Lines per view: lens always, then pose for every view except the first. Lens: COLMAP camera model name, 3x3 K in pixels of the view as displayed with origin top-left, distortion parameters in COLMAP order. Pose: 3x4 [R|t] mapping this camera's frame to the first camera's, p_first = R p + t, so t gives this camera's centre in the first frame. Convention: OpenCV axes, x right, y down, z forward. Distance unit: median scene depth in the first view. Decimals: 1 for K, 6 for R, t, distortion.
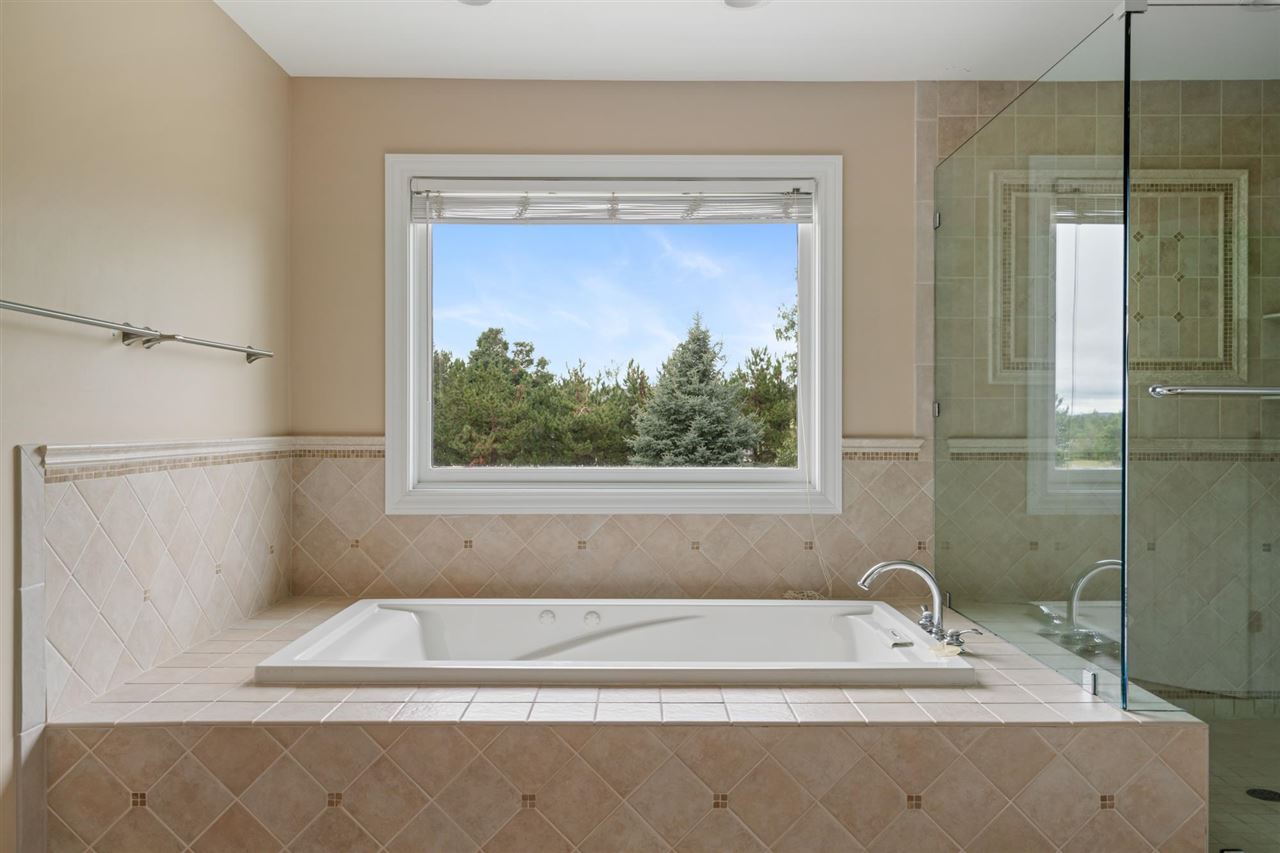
lens RADIAL K [[933.7, 0, 640.7], [0, 933.7, 435.9], [0, 0, 1]] dist [0.003922, -0.001365]
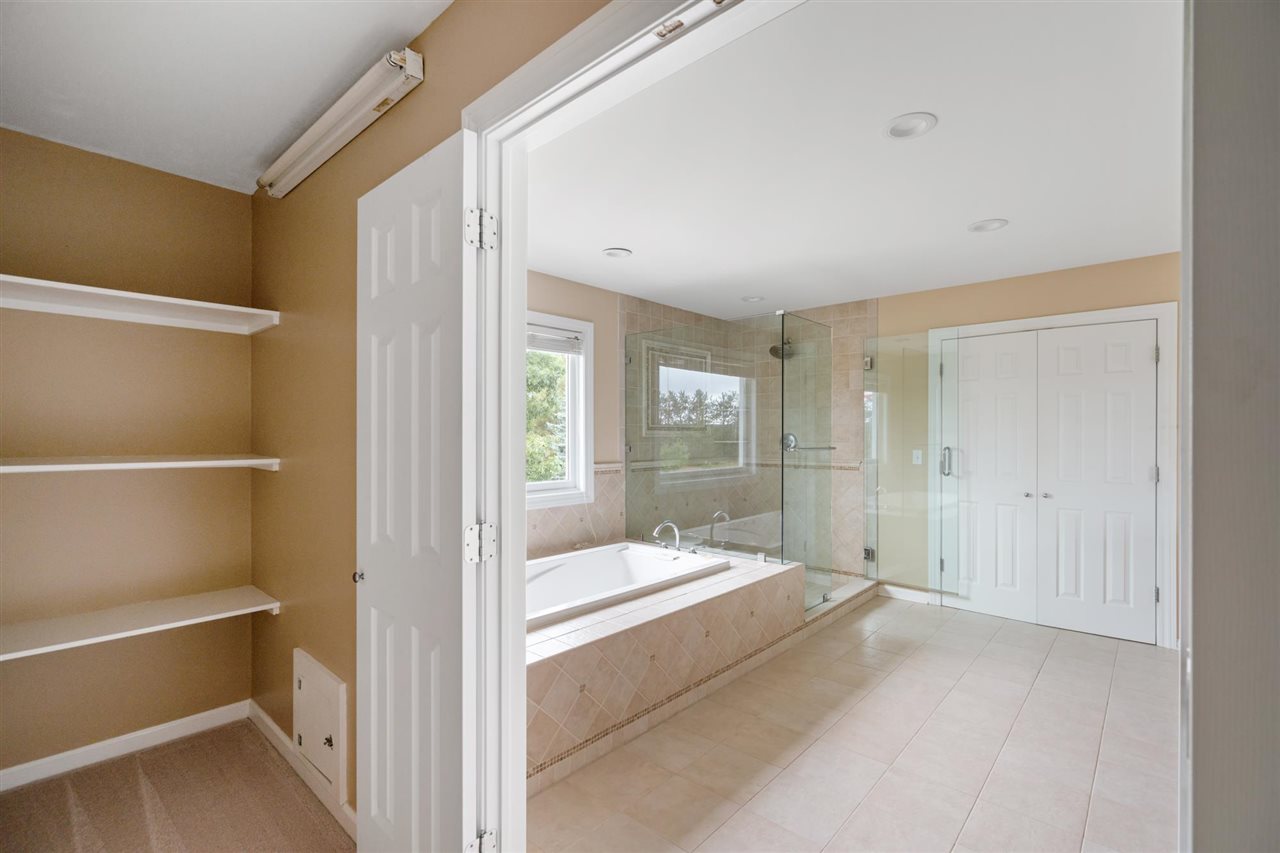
lens RADIAL K [[583.1, 0, 646.1], [0, 583.1, 430.1], [0, 0, 1]] dist [-0.000046, -0.000034]
pose [[0.659356, 0.002192, 0.751828, -0.650834], [0.002898, 0.999981, -0.005458, -0.063522], [-0.751825, 0.005778, 0.659337, 0.091815]]
